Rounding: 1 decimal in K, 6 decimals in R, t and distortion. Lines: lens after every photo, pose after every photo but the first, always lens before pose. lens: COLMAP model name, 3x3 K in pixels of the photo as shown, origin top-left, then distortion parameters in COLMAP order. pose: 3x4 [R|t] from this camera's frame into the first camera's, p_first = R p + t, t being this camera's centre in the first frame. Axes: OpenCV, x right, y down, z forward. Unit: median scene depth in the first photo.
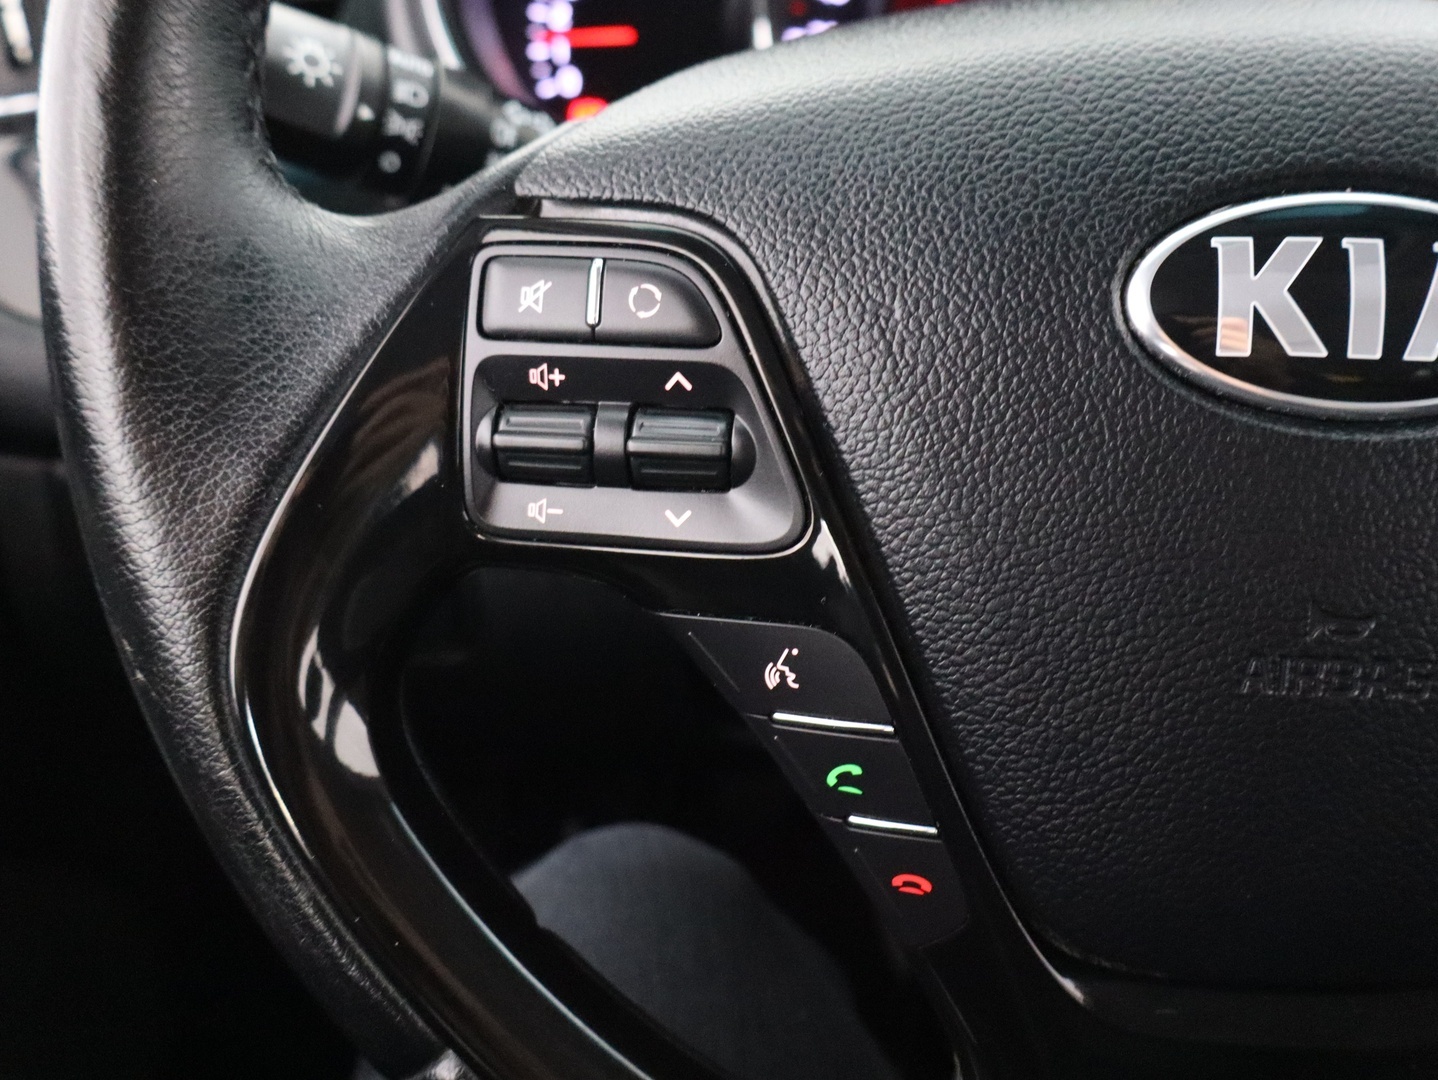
lens RADIAL K [[1322.7, 0, 719.0], [0, 1322.7, 540.0], [0, 0, 1]] dist [-0.001871, -0.027352]
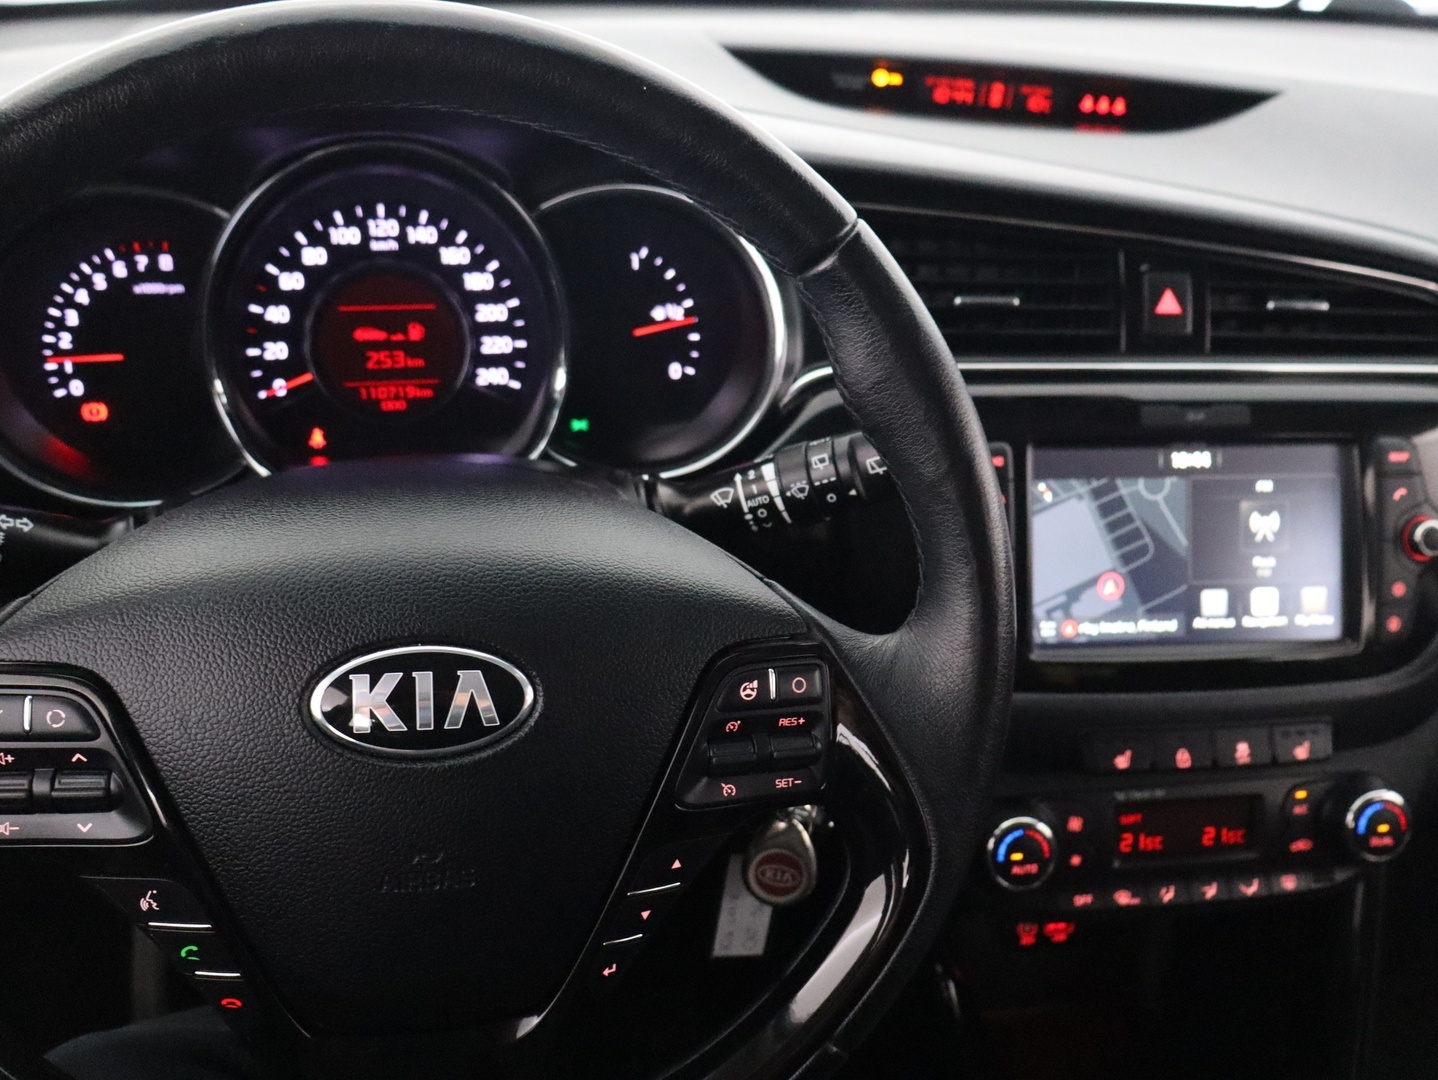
lens RADIAL K [[1322.7, 0, 719.0], [0, 1322.7, 540.0], [0, 0, 1]] dist [-0.001871, -0.027352]
pose [[0.965447, -0.053853, 0.254976, 0.394840], [0.054300, 0.998511, 0.005289, -0.397161], [-0.254881, 0.008739, 0.966933, -1.075114]]
